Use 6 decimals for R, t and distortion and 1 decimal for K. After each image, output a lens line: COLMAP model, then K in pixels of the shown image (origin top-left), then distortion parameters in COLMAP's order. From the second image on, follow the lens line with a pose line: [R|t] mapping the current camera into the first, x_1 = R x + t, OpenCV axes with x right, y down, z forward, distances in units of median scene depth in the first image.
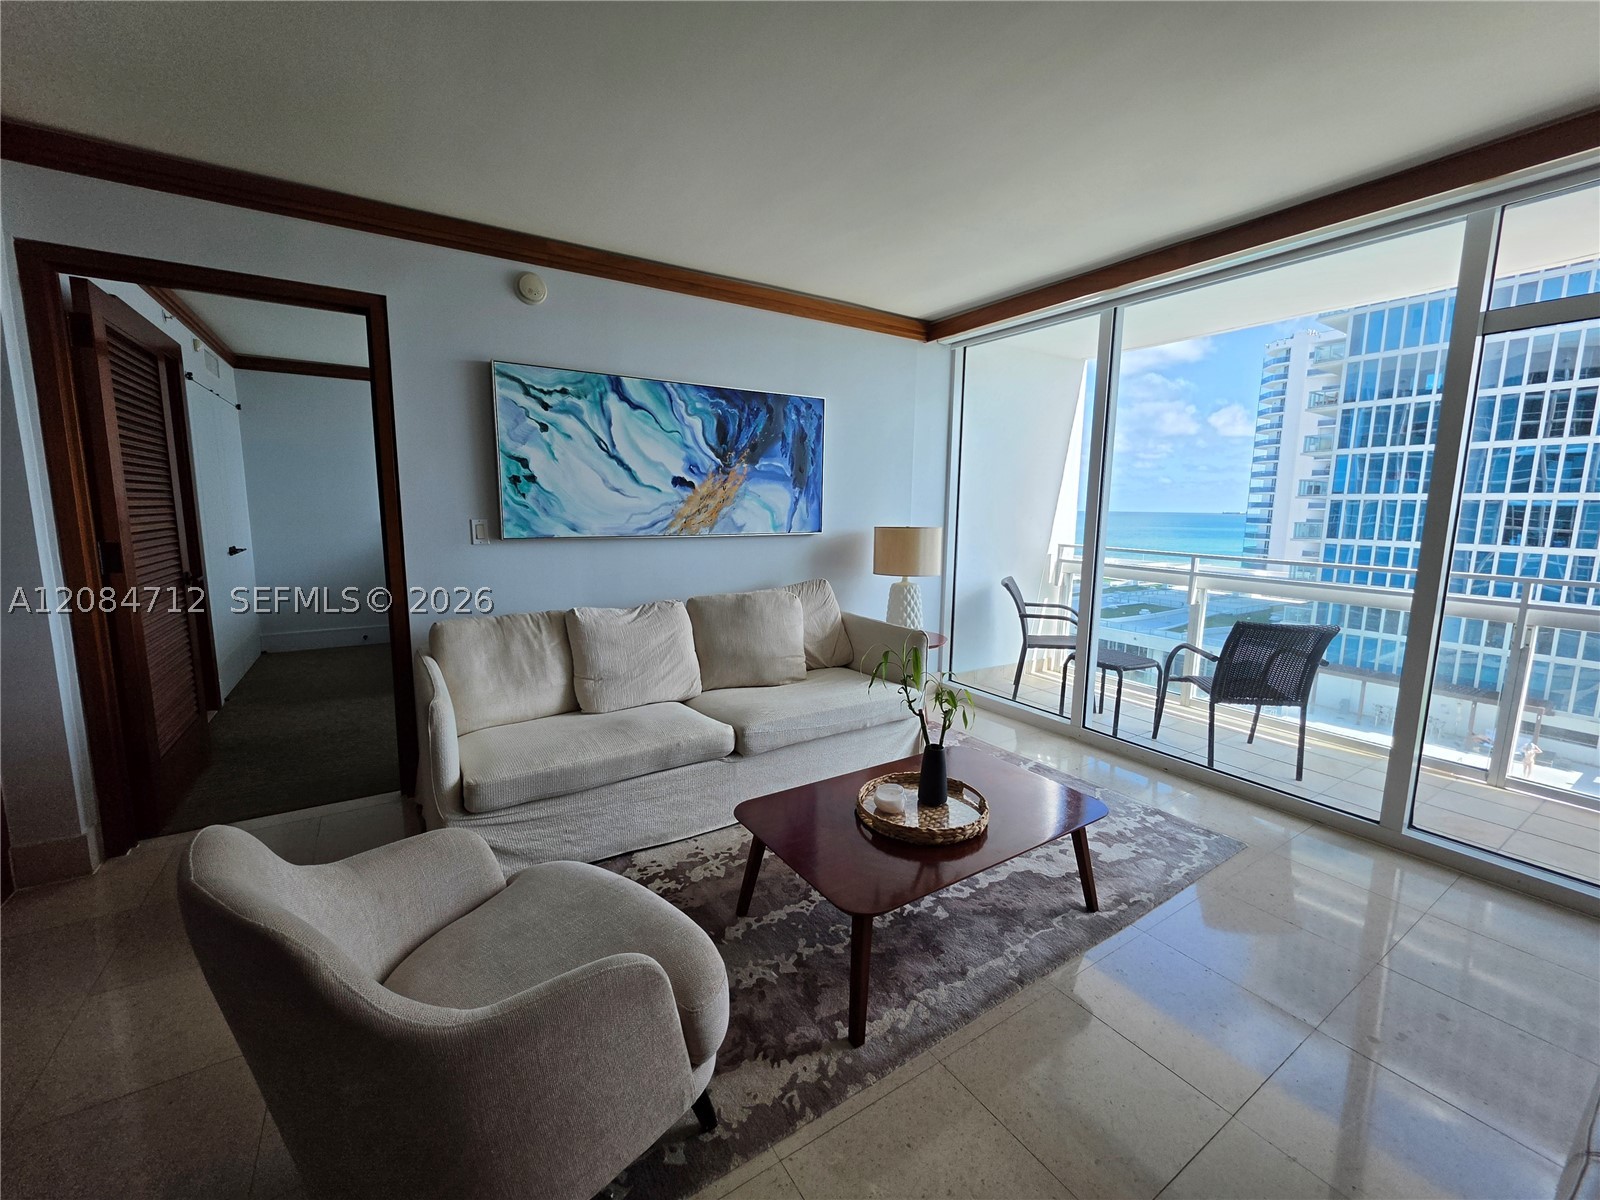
lens RADIAL K [[645.9, 0, 795.2], [0, 645.9, 593.6], [0, 0, 1]] dist [-0.004586, 0.000672]
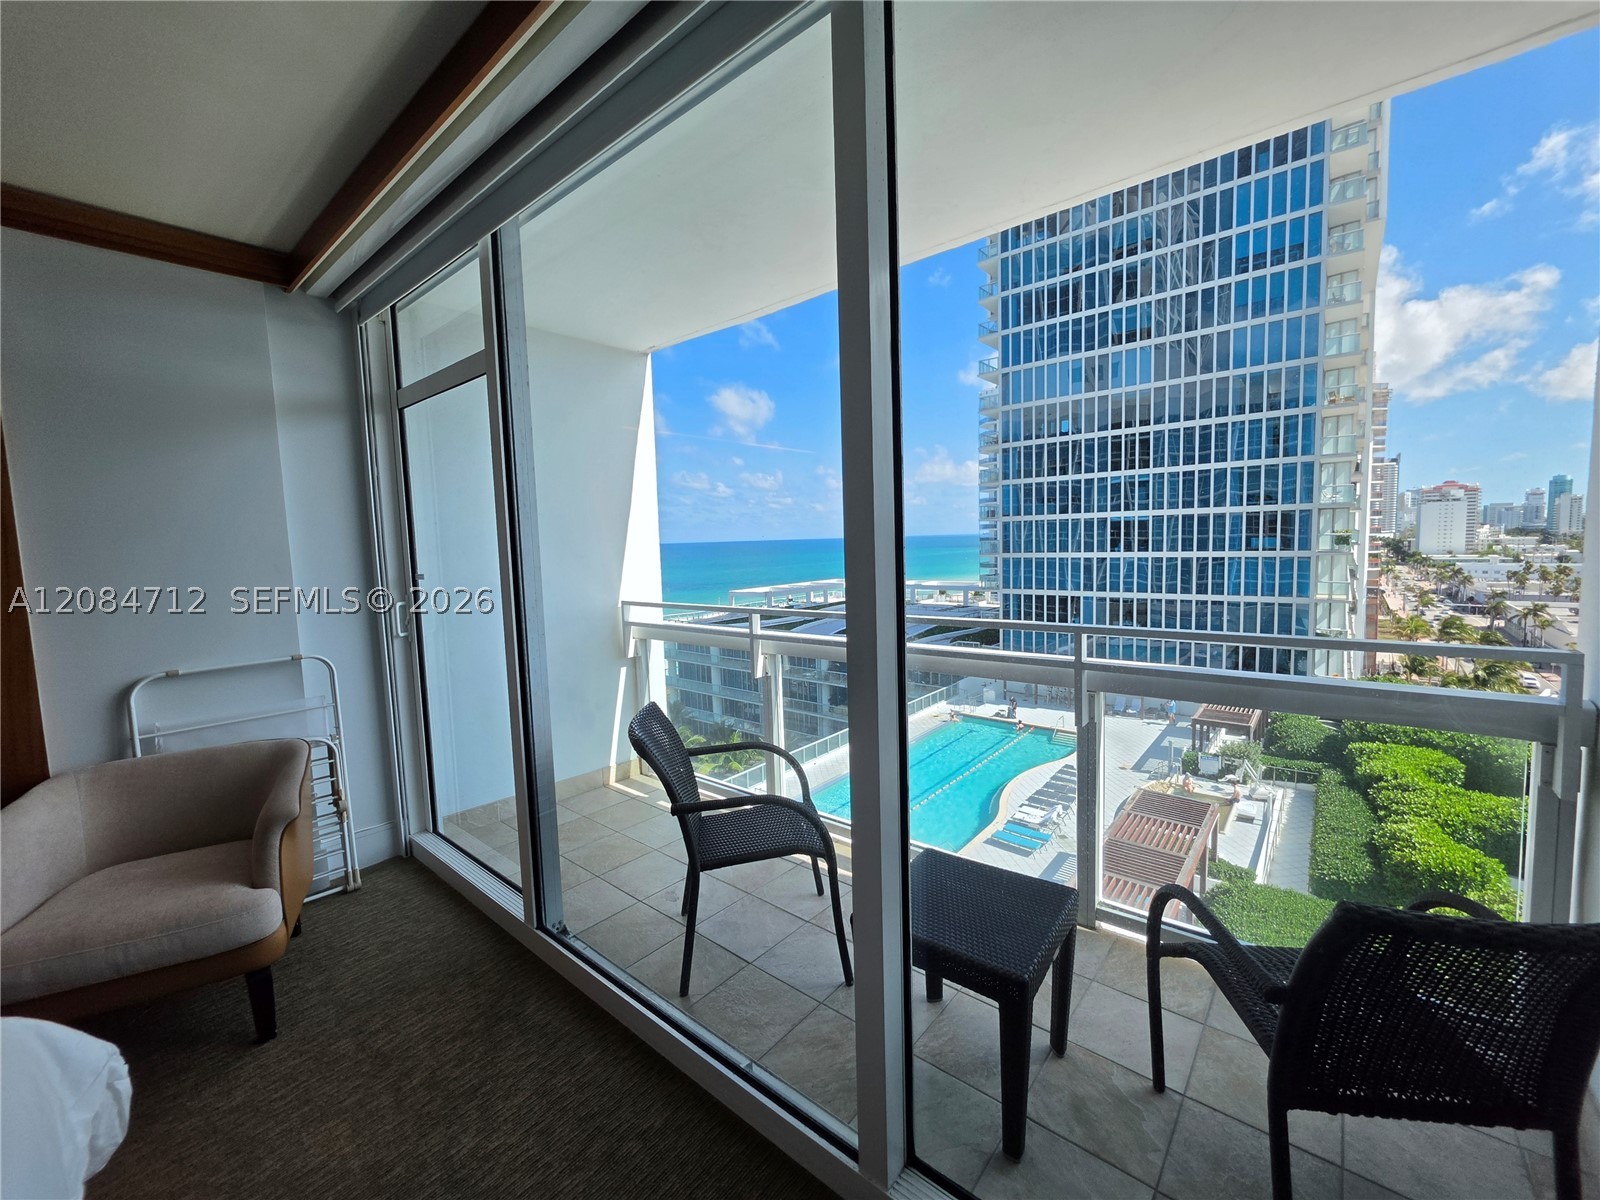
lens RADIAL K [[645.9, 0, 795.2], [0, 645.9, 593.6], [0, 0, 1]] dist [-0.004586, 0.000672]
pose [[0.954370, -0.067569, 0.290883, 0.091765], [0.082691, 0.995772, -0.039996, 0.006385], [-0.286951, 0.062225, 0.955922, -0.045177]]
